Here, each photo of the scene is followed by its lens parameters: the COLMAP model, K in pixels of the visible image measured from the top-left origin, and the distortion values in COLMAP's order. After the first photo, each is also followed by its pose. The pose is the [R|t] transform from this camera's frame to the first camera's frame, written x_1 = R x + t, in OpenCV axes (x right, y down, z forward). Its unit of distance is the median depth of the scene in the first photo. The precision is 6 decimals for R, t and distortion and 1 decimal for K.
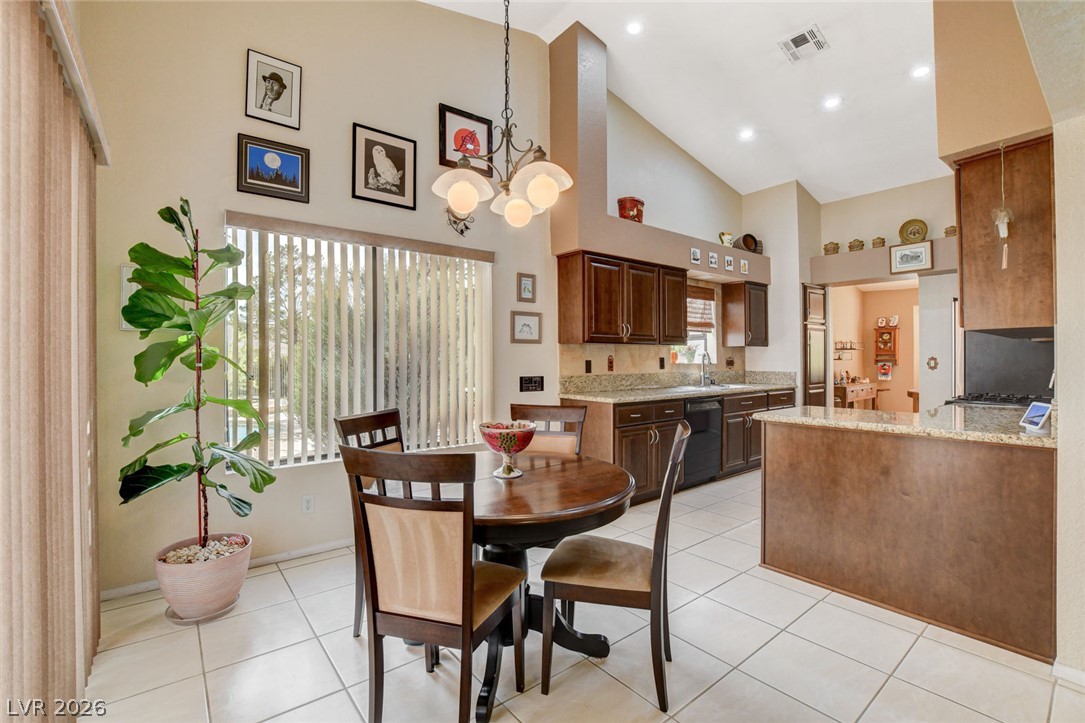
lens RADIAL K [[476.5, 0, 540.0], [0, 476.5, 359.9], [0, 0, 1]] dist [-0.035312, 0.005130]
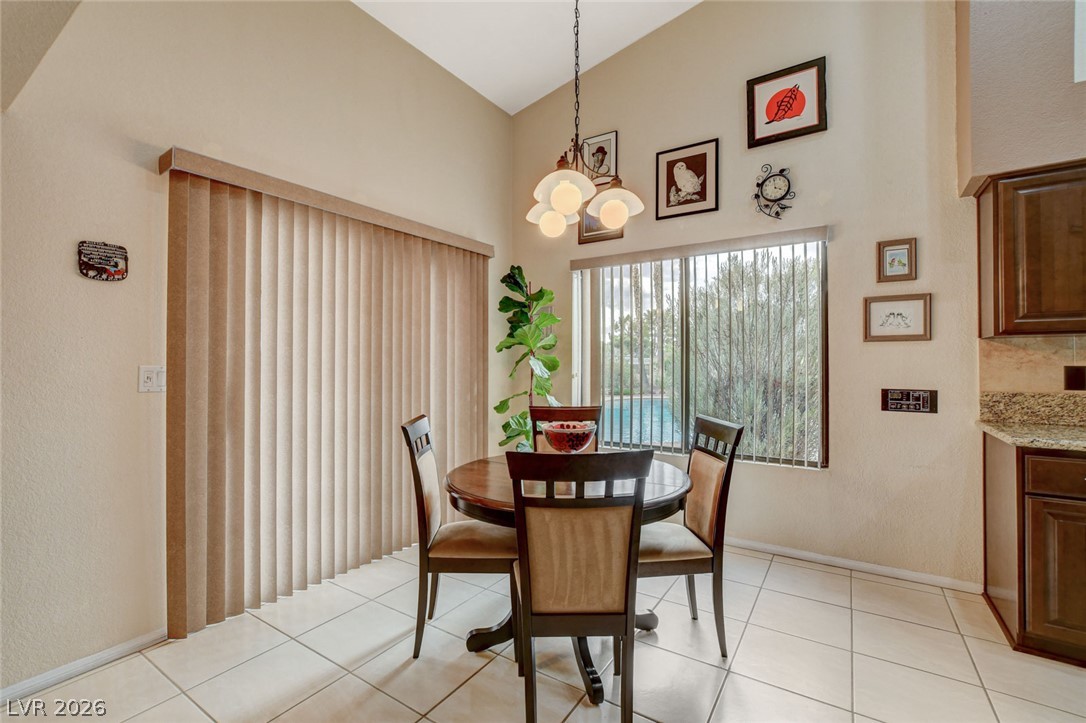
lens RADIAL K [[469.4, 0, 543.0], [0, 469.4, 361.5], [0, 0, 1]] dist [-0.009625, 0.000233]
pose [[0.319047, -0.005014, -0.947726, 0.419580], [-0.001707, 0.999981, -0.005865, -0.000513], [0.947737, 0.003489, 0.319032, 0.285420]]
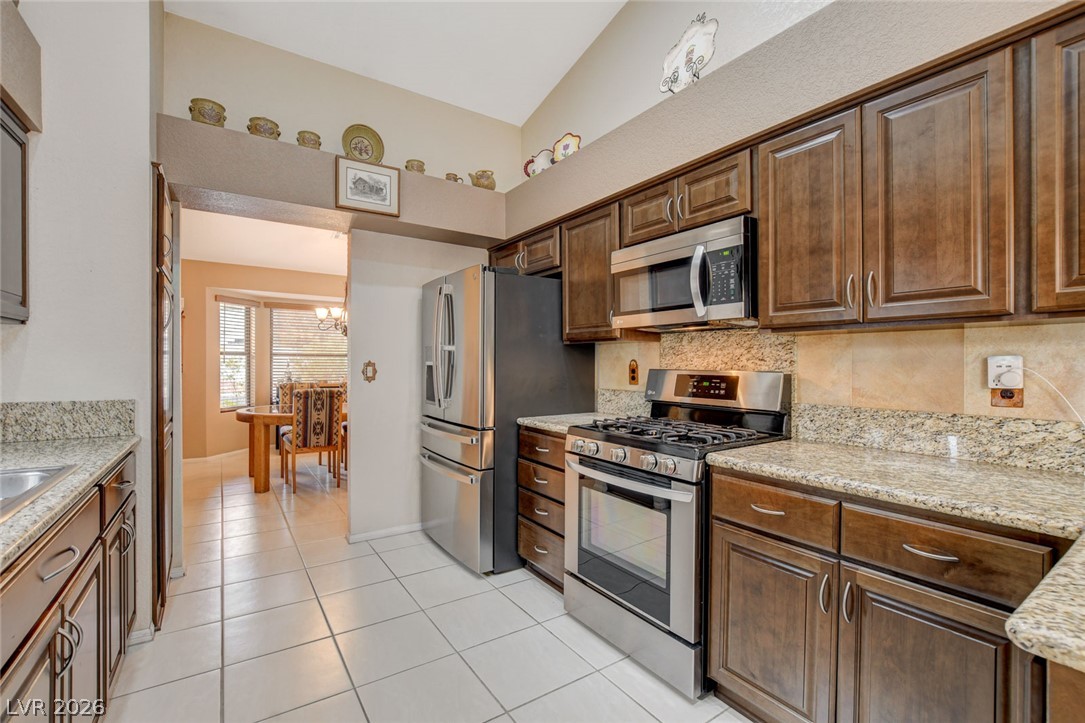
lens RADIAL K [[474.5, 0, 538.7], [0, 474.5, 362.3], [0, 0, 1]] dist [-0.015160, 0.000067]
pose [[0.073457, 0.004371, 0.997289, 0.275370], [-0.002309, 0.999988, -0.004212, -0.003328], [-0.997296, -0.001993, 0.073466, 0.886016]]
